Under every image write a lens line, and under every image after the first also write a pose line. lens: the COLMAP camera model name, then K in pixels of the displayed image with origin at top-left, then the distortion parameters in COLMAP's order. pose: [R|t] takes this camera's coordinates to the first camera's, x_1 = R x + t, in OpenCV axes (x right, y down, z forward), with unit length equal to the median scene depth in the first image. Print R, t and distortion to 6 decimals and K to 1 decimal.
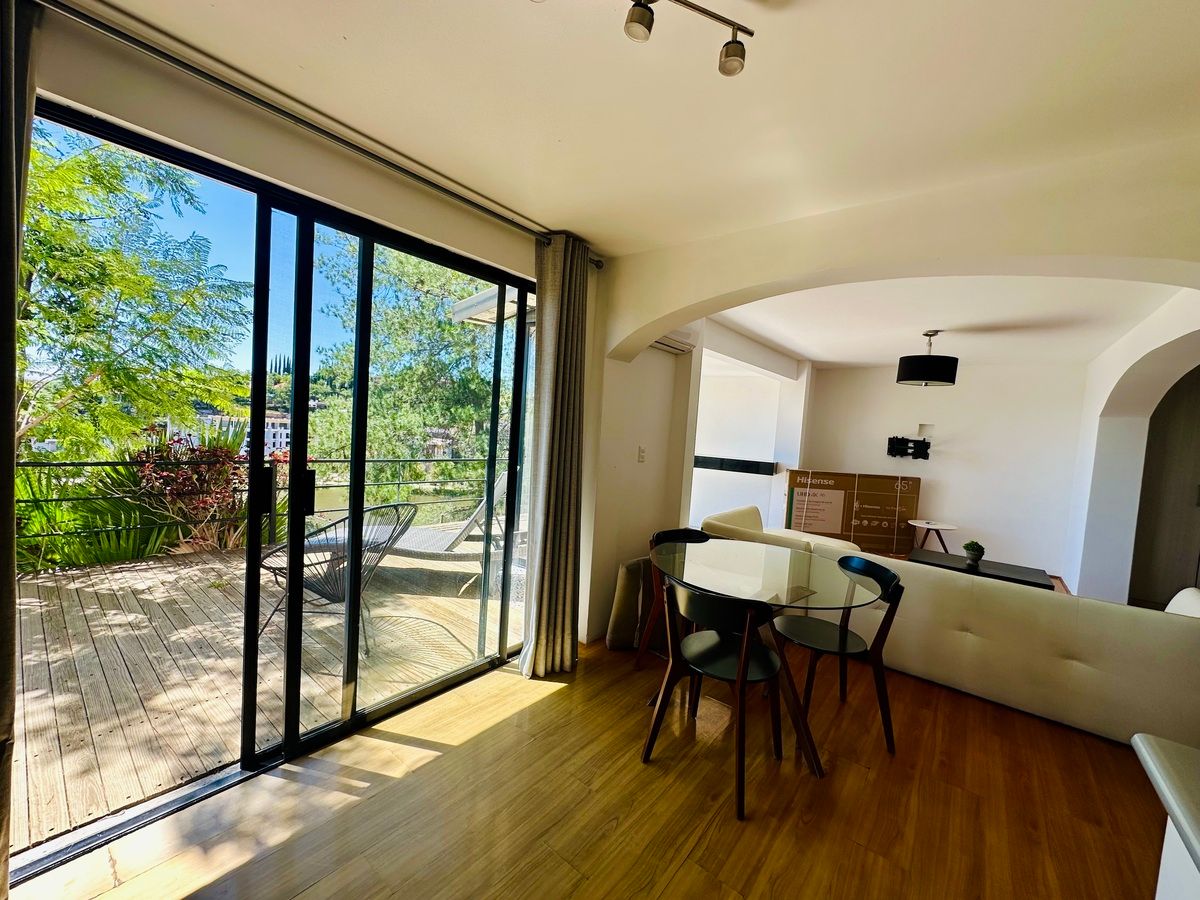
lens RADIAL K [[474.2, 0, 599.7], [0, 474.2, 451.8], [0, 0, 1]] dist [0.000259, 0.000039]
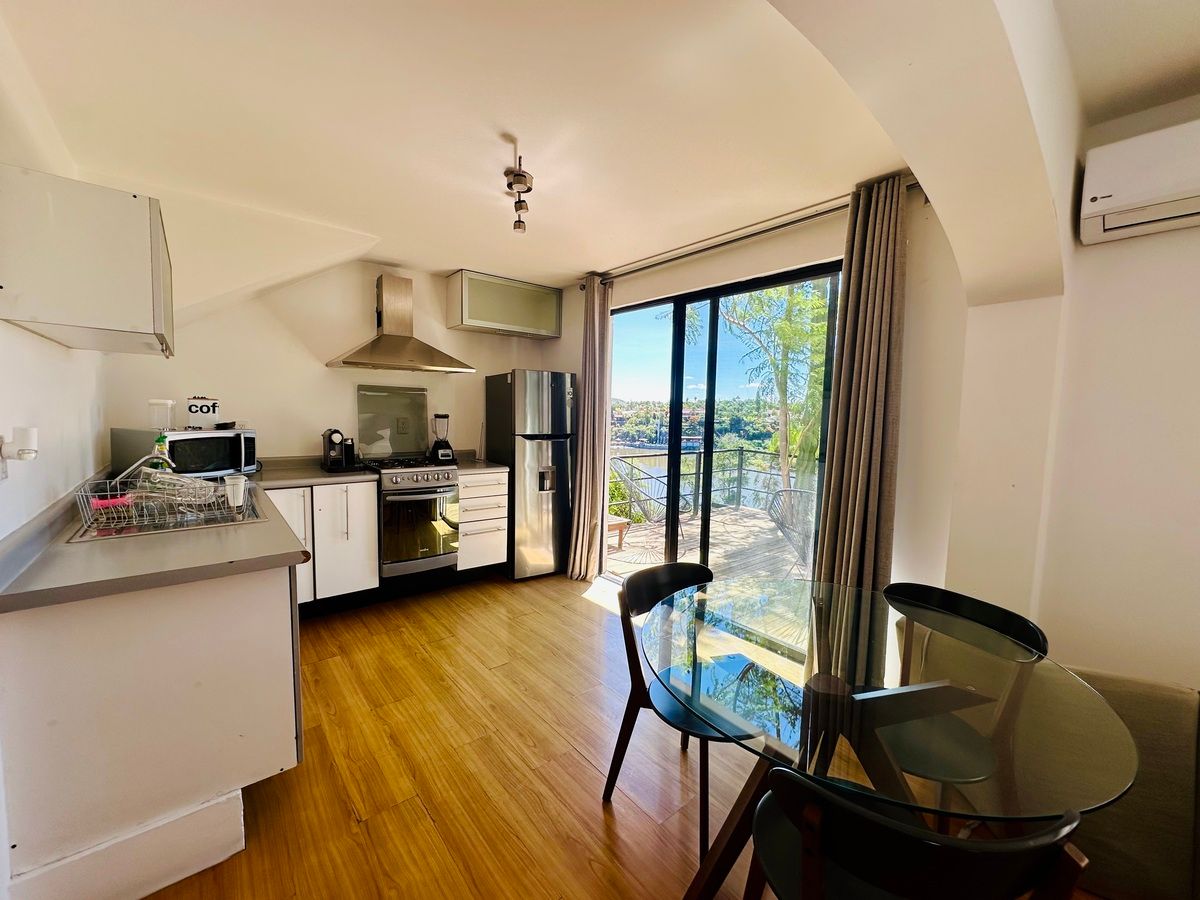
lens RADIAL K [[474.2, 0, 601.4], [0, 474.2, 452.0], [0, 0, 1]] dist [0.000259, 0.000039]
pose [[-0.196662, 0.016526, -0.980332, 0.499460], [-0.100786, 0.994221, 0.036979, 0.014250], [0.975278, 0.106076, -0.193859, 0.445870]]
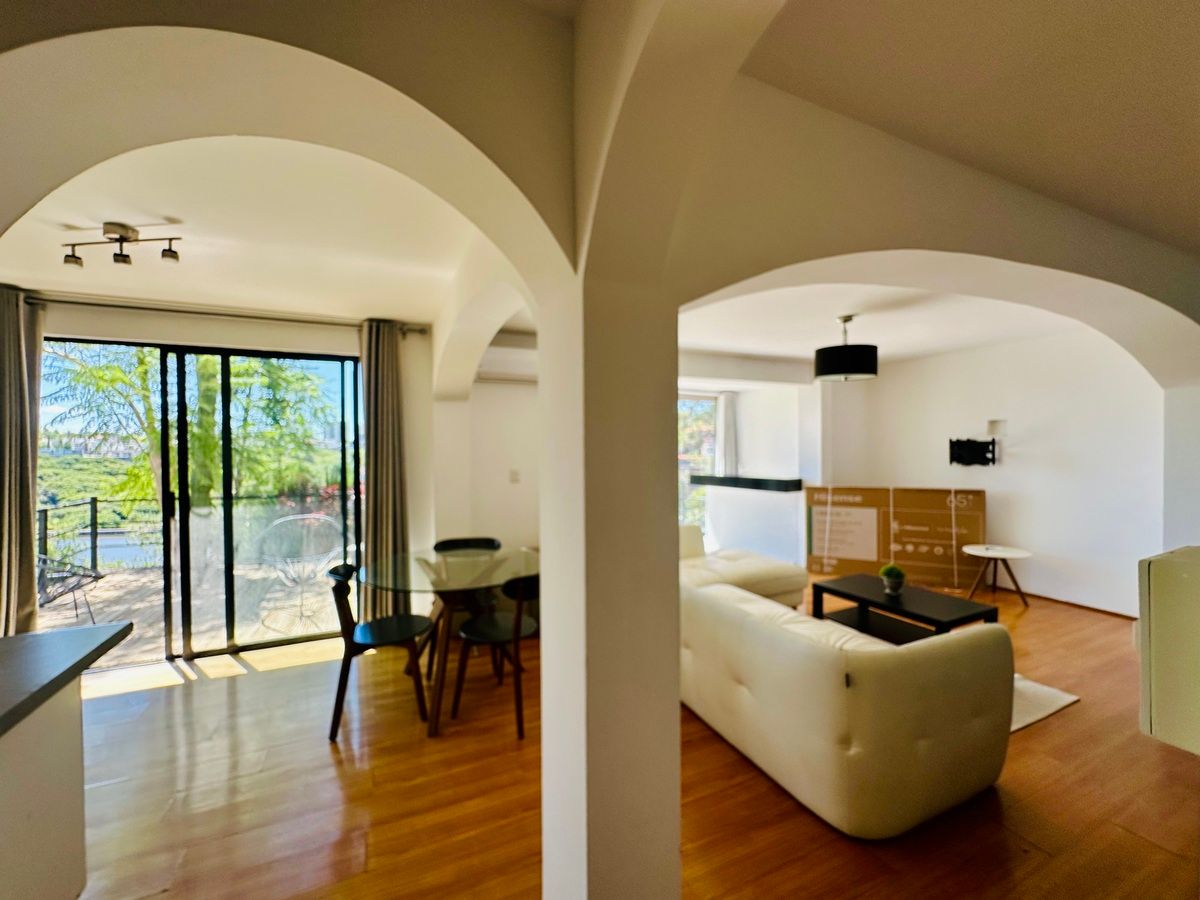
lens RADIAL K [[474.2, 0, 597.7], [0, 474.2, 445.6], [0, 0, 1]] dist [0.000259, 0.000039]
pose [[0.892722, -0.073423, -0.444586, 0.656973], [0.038923, 0.995513, -0.086250, 0.035099], [0.448924, 0.059693, 0.891574, 0.041897]]
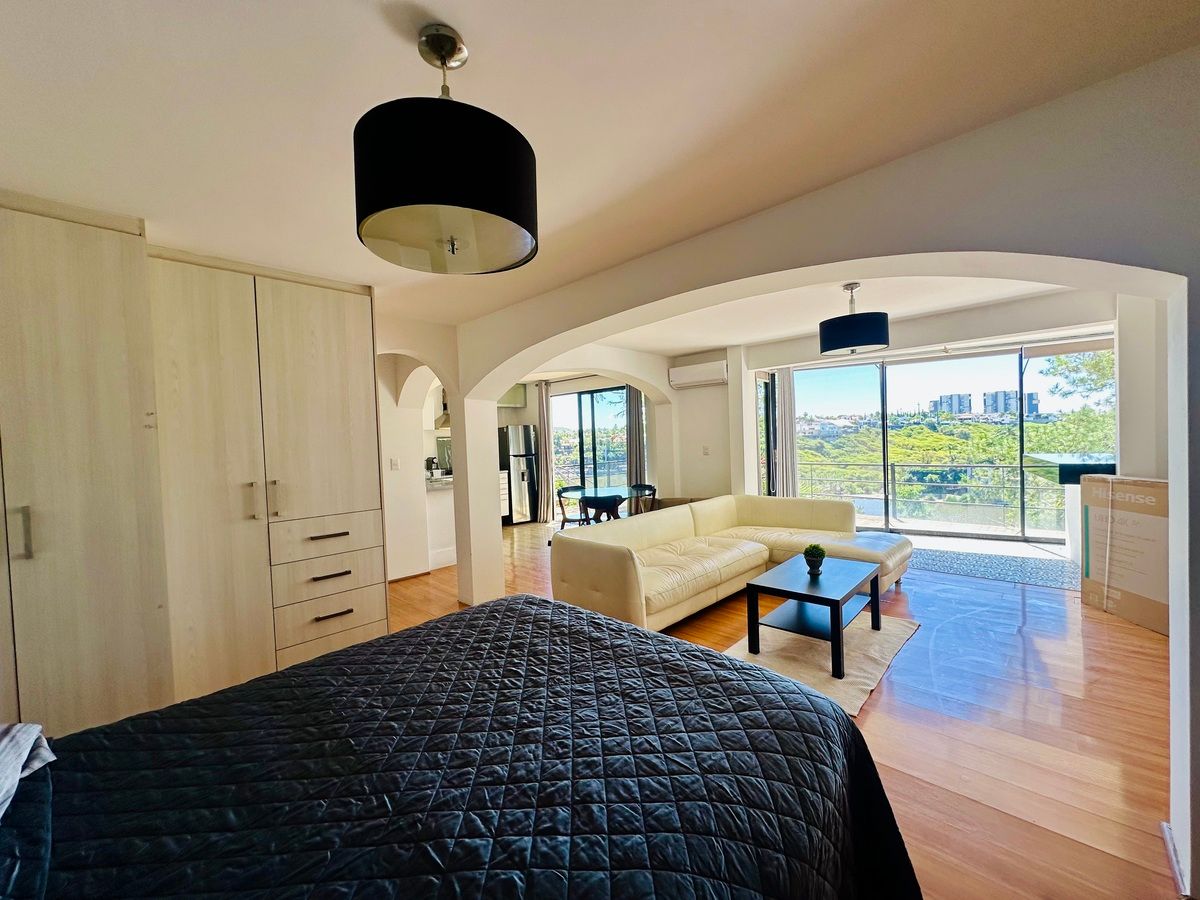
lens RADIAL K [[474.2, 0, 598.2], [0, 474.2, 445.8], [0, 0, 1]] dist [0.000259, 0.000039]
pose [[-0.099280, -0.045055, -0.994039, 1.484455], [-0.032677, 0.998583, -0.041997, 0.059816], [0.994523, 0.028313, -0.100611, 0.651125]]
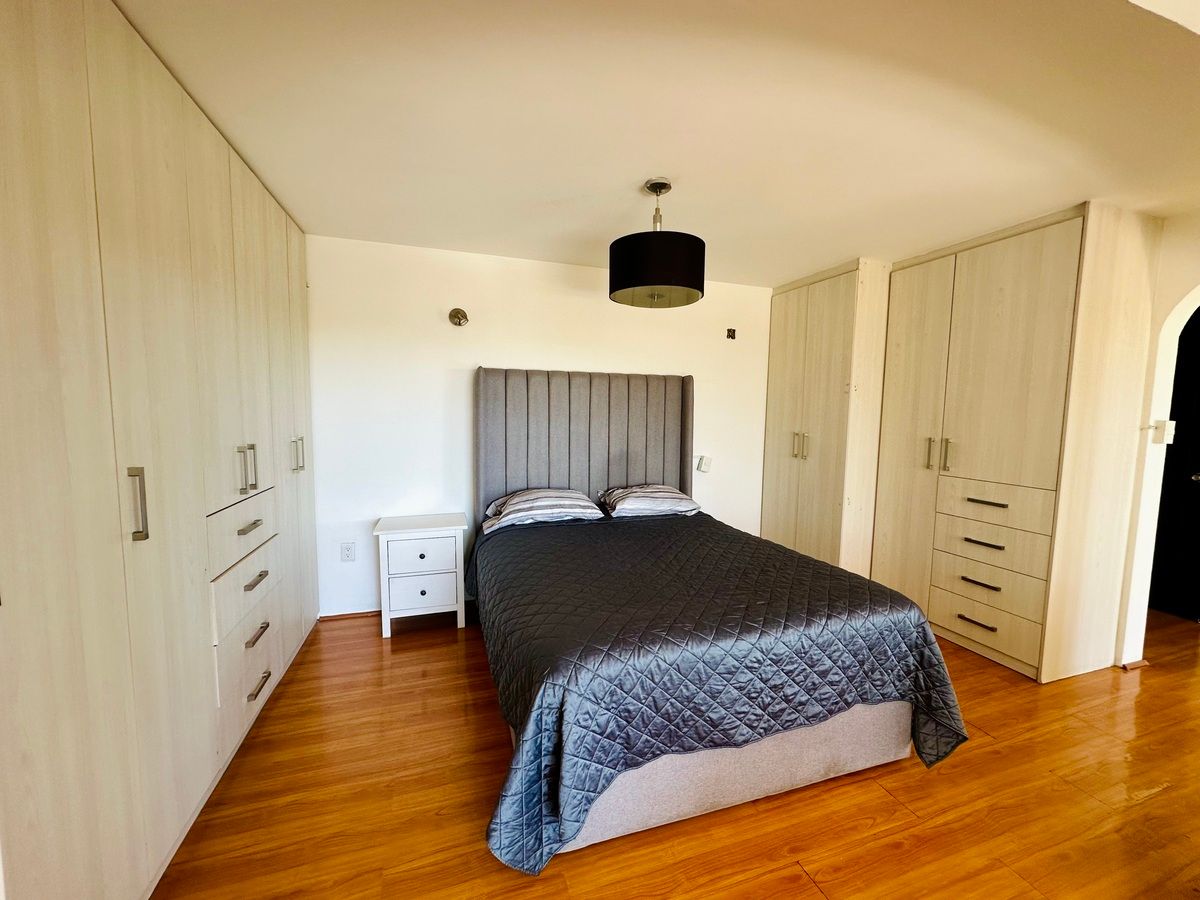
lens RADIAL K [[474.2, 0, 597.4], [0, 474.2, 448.6], [0, 0, 1]] dist [0.000259, 0.000039]
pose [[-0.840447, -0.120988, 0.528215, 0.986262], [-0.031070, 0.983912, 0.175931, 0.002865], [-0.541003, 0.131450, -0.830684, 1.010899]]
